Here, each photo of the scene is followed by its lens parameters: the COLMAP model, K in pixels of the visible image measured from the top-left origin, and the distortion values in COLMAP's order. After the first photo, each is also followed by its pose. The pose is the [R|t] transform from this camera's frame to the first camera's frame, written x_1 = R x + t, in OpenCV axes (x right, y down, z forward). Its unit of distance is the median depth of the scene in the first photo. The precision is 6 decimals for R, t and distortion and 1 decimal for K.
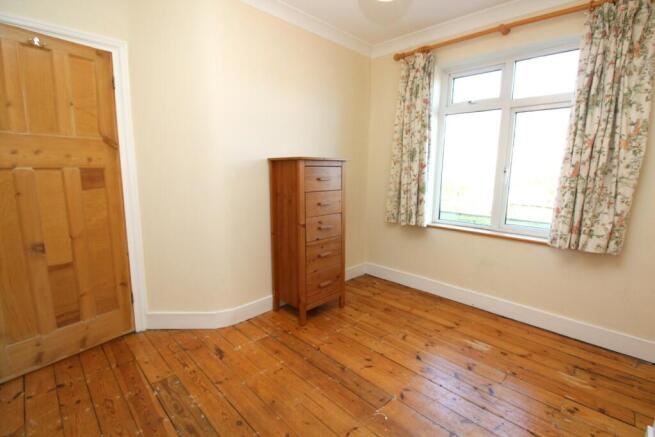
lens RADIAL K [[304.1, 0, 329.4], [0, 304.1, 215.4], [0, 0, 1]] dist [0.000857, -0.013986]
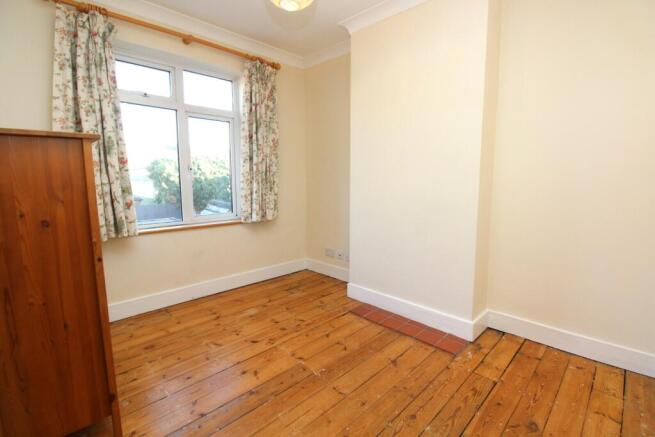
lens RADIAL K [[304.1, 0, 329.4], [0, 304.1, 215.4], [0, 0, 1]] dist [0.000857, -0.013986]
pose [[0.000718, -0.136015, 0.990707, -0.593805], [0.150145, 0.979491, 0.134366, -0.057275], [-0.988664, 0.148653, 0.021126, 0.554295]]
